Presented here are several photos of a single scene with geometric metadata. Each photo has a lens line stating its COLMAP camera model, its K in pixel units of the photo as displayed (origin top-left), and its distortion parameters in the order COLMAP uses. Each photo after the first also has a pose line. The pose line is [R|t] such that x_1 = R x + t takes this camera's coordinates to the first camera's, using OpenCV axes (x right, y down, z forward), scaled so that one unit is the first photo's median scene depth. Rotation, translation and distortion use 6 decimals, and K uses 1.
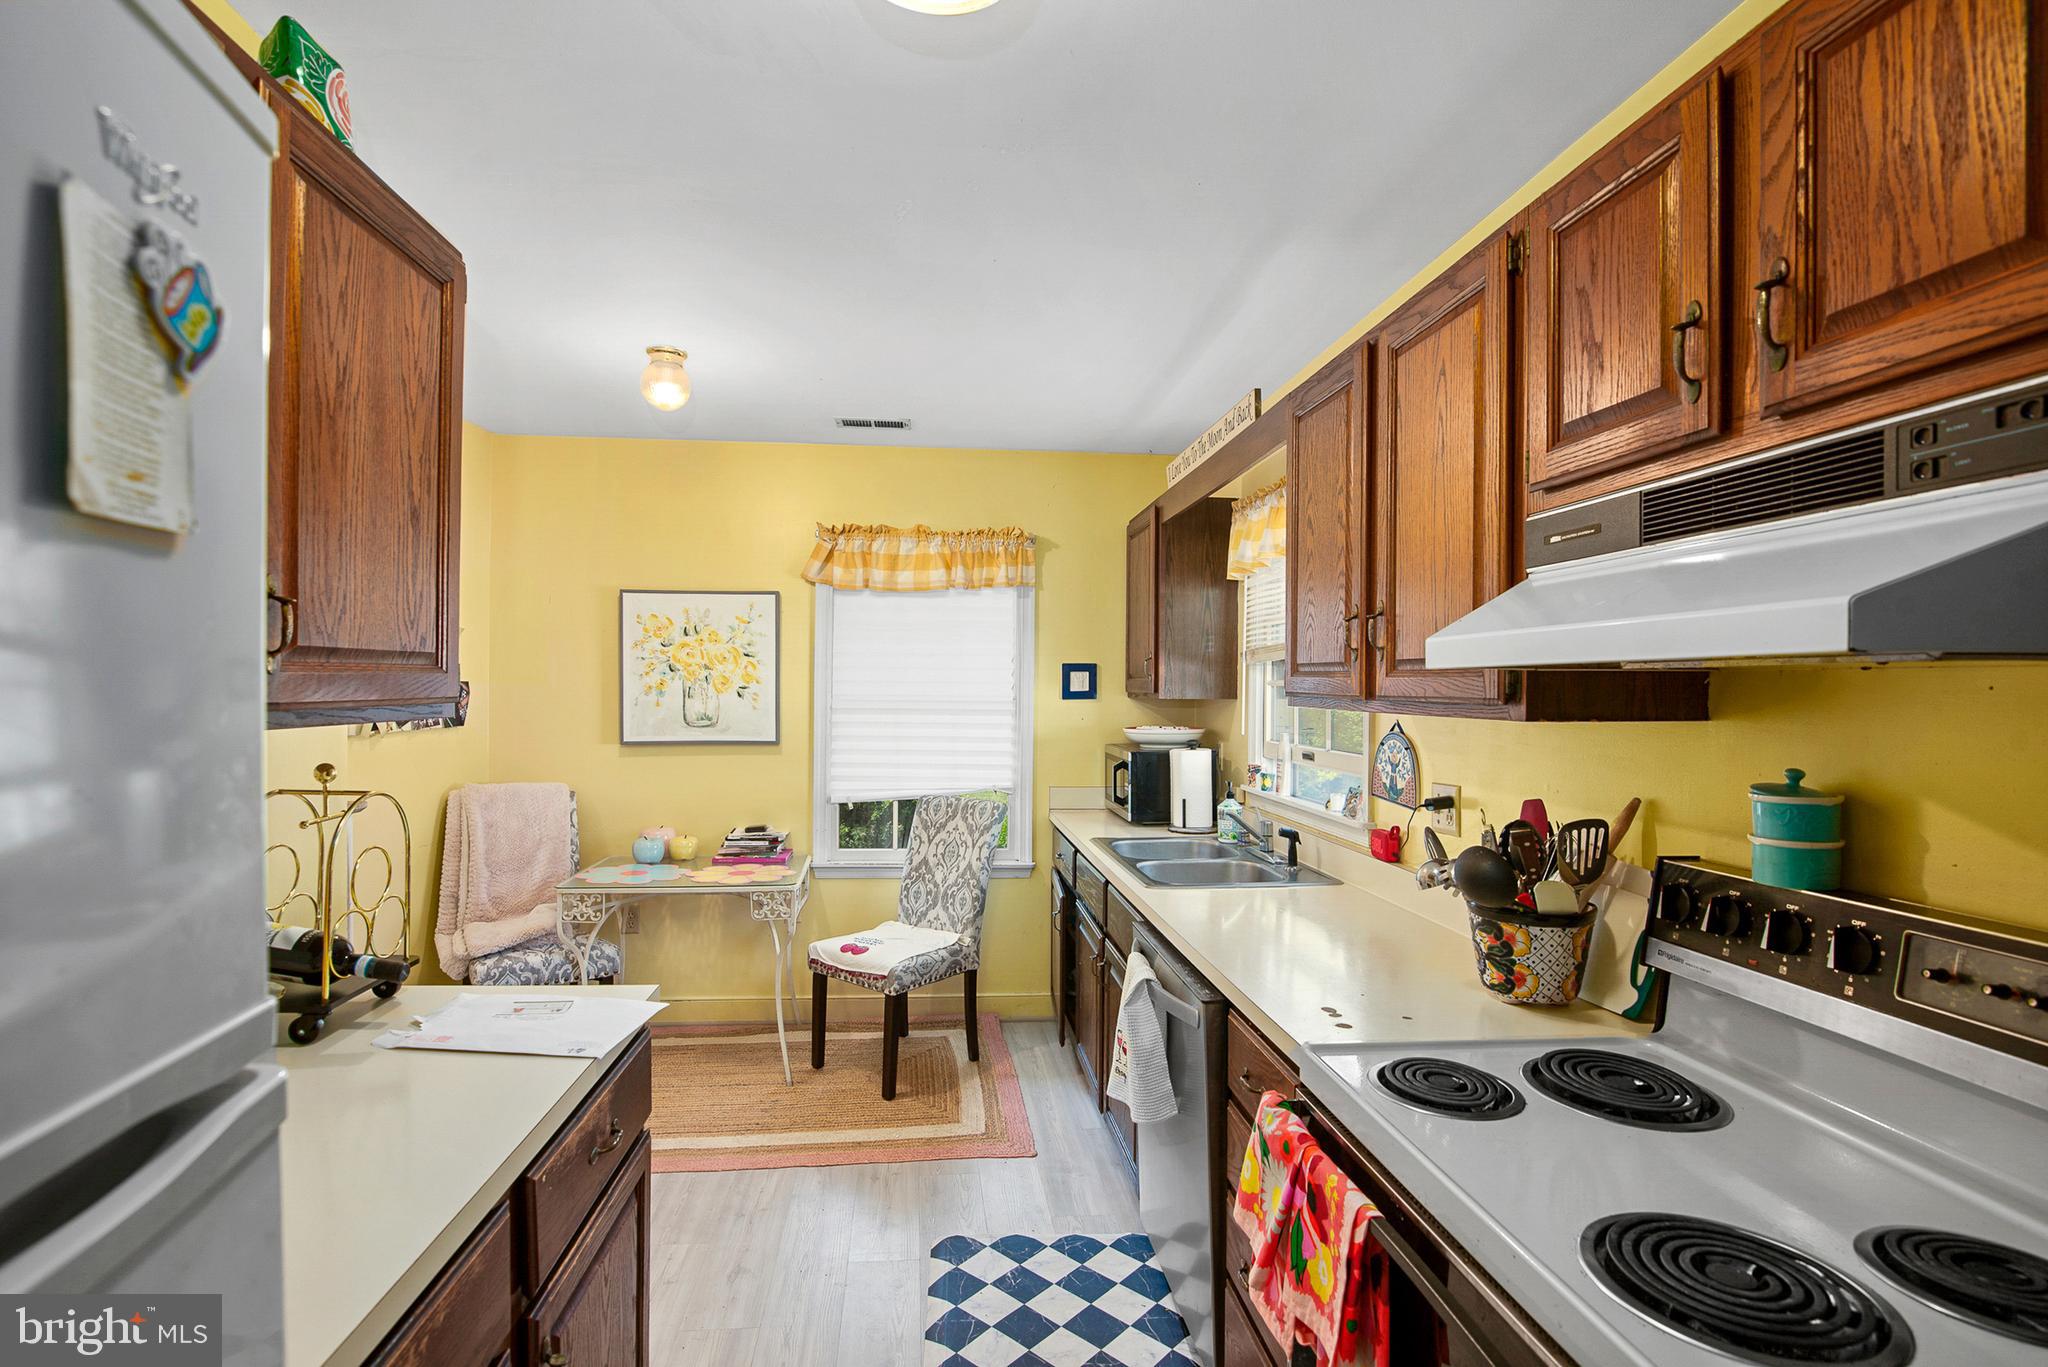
lens RADIAL K [[944.2, 0, 1024.0], [0, 944.2, 683.5], [0, 0, 1]] dist [-0.014195, -0.000293]
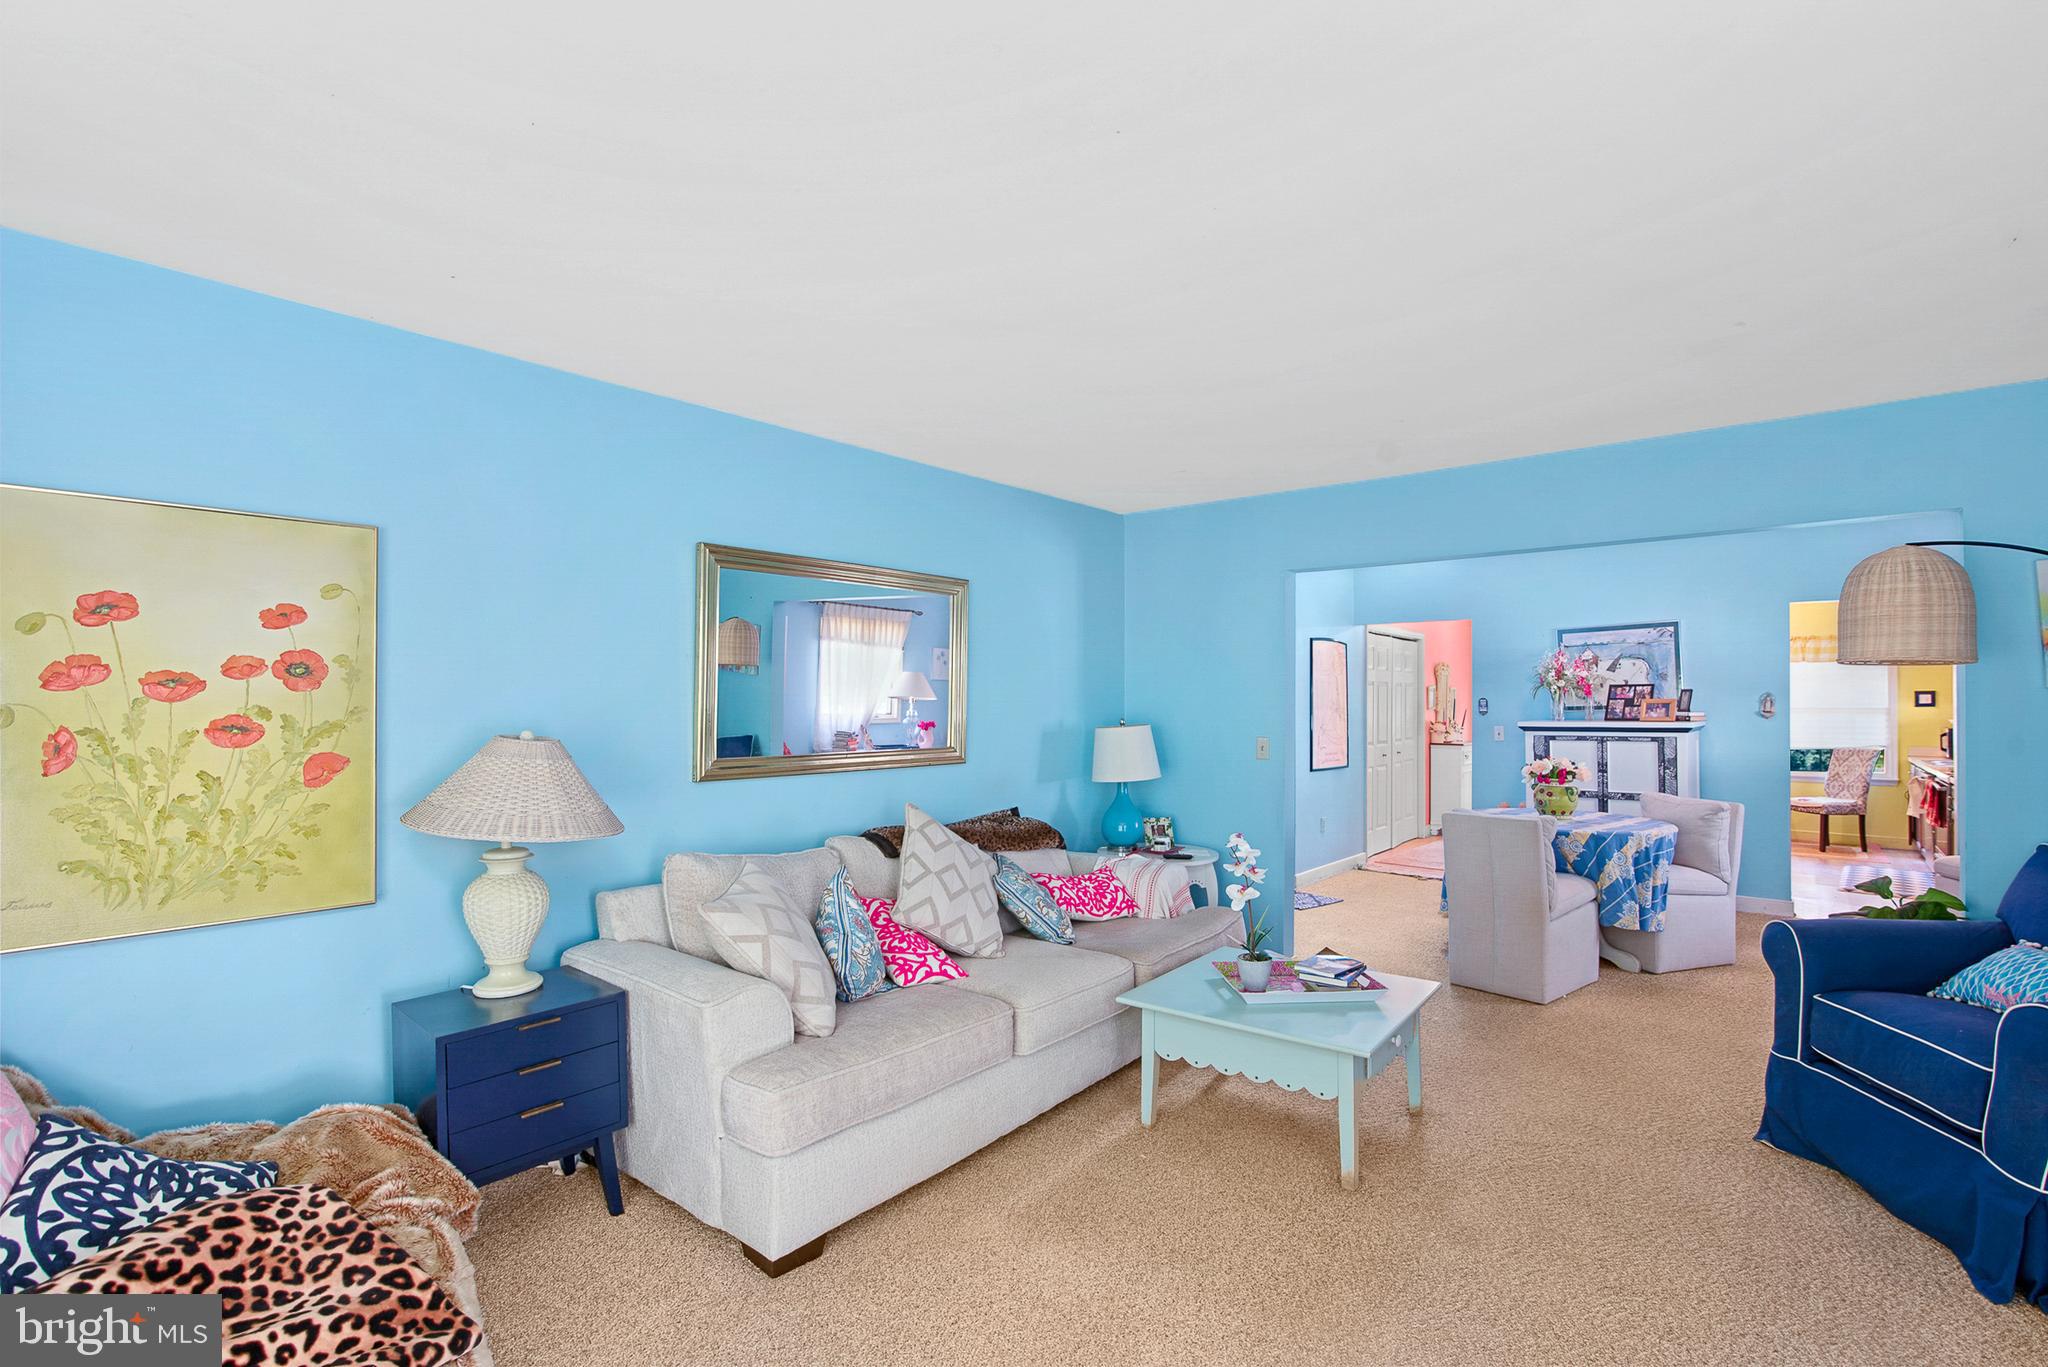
lens RADIAL K [[944.2, 0, 1024.0], [0, 944.2, 683.5], [0, 0, 1]] dist [-0.014195, -0.000293]
pose [[0.699623, -0.017094, -0.714308, 0.146386], [0.005256, 0.999810, -0.018778, -0.008894], [0.714493, 0.009383, 0.699580, -2.110951]]
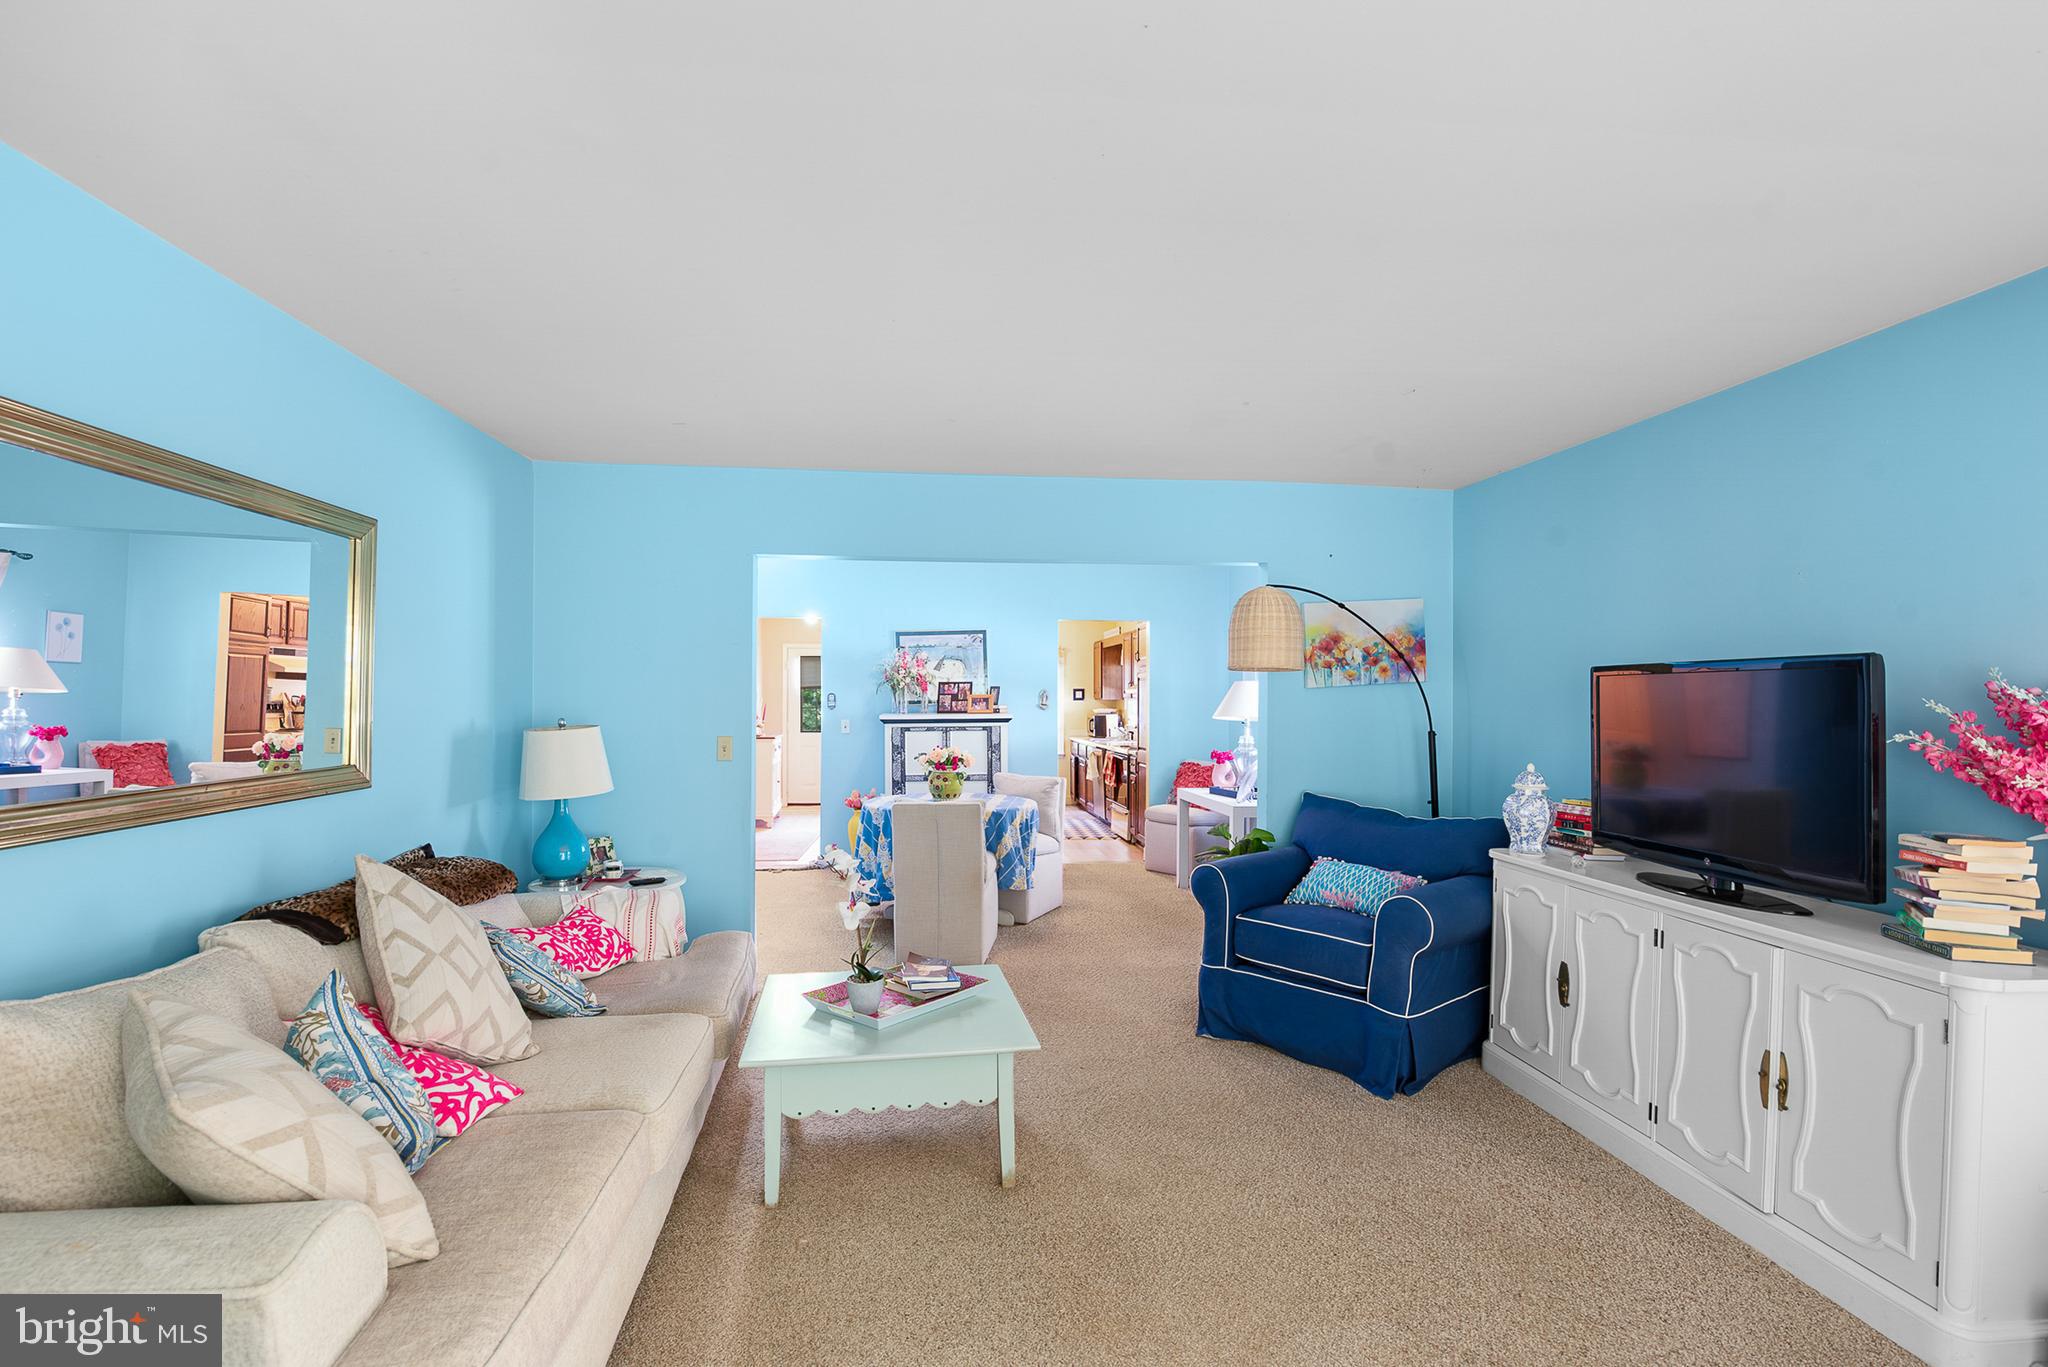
lens RADIAL K [[946.8, 0, 1024.0], [0, 946.8, 683.5], [0, 0, 1]] dist [-0.016545, -0.000015]
pose [[0.999815, -0.002349, 0.019095, -0.184497], [0.002516, 0.999959, -0.008741, -0.012032], [-0.019074, 0.008787, 0.999779, -2.147170]]
